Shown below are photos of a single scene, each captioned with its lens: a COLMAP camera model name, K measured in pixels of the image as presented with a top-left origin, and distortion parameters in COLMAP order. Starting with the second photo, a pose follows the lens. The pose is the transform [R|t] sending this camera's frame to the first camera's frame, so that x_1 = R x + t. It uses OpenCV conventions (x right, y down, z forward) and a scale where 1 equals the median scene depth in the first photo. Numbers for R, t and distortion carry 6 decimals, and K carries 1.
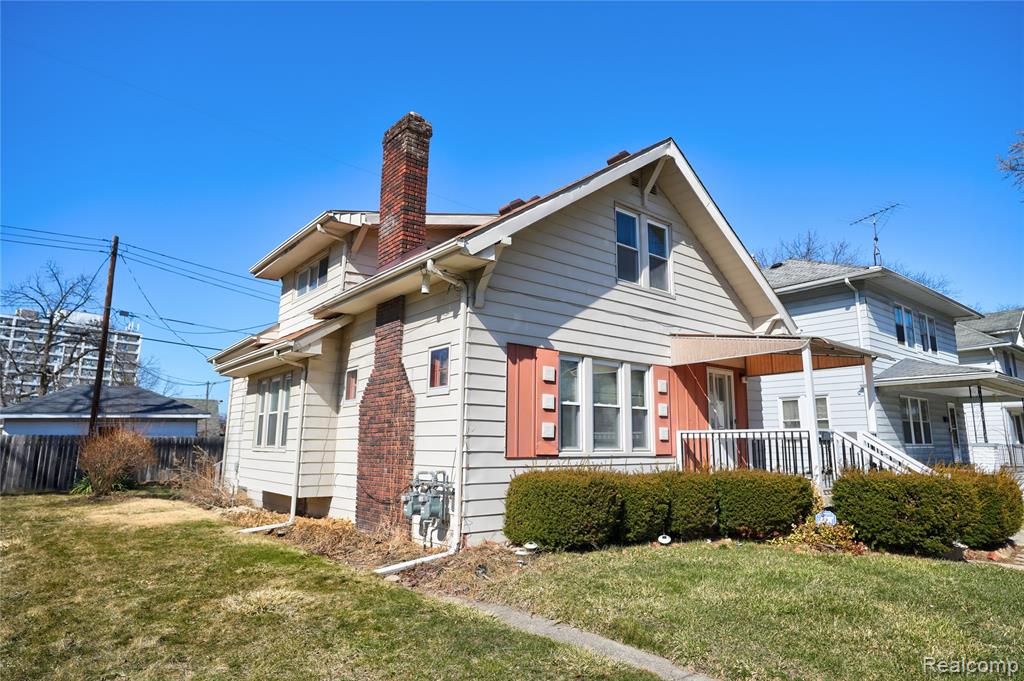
lens RADIAL K [[592.3, 0, 518.0], [0, 592.3, 338.1], [0, 0, 1]] dist [-0.024347, -0.000227]
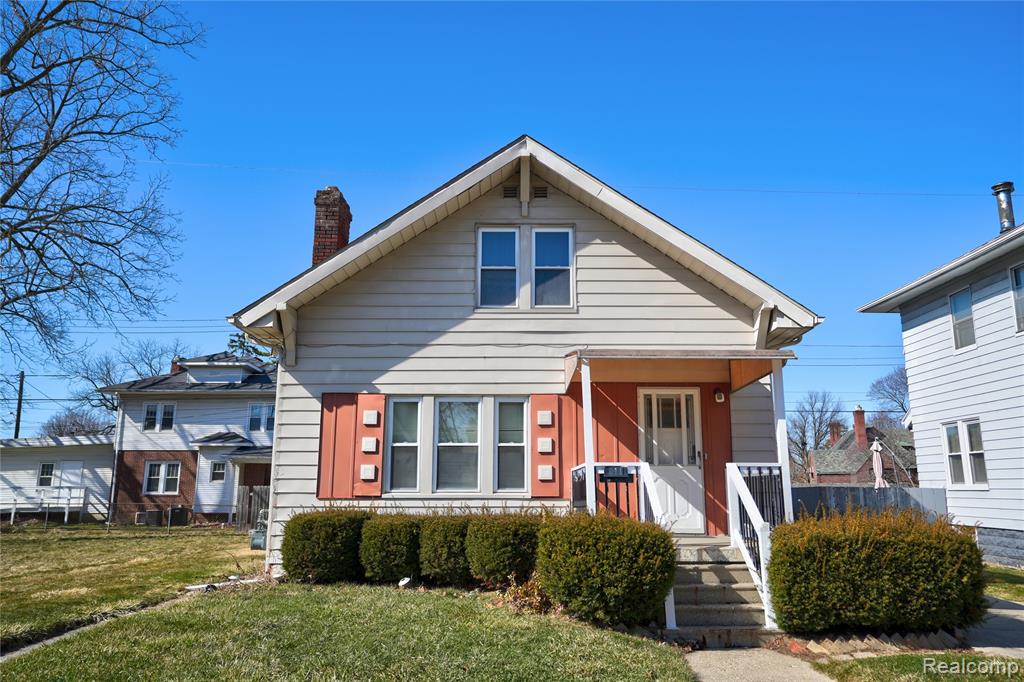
lens RADIAL K [[751.4, 0, 515.4], [0, 751.4, 341.7], [0, 0, 1]] dist [0.017566, 0.004643]
pose [[0.774154, -0.131922, -0.619098, 1.015933], [0.117542, 0.990991, -0.064187, 0.040237], [0.621989, -0.023080, 0.782686, 0.120162]]
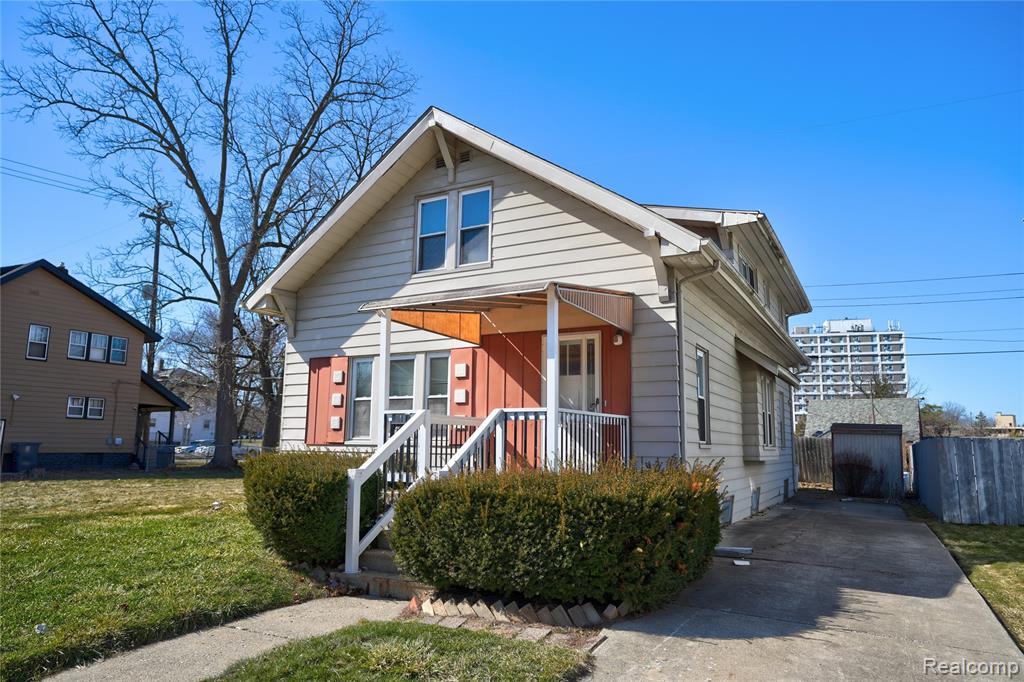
lens RADIAL K [[656.3, 0, 514.3], [0, 656.3, 335.5], [0, 0, 1]] dist [0.002763, 0.001298]
pose [[0.371954, -0.155142, -0.915195, 1.356283], [0.157163, 0.982225, -0.102630, 0.162579], [0.914850, -0.105662, 0.389725, 0.762368]]
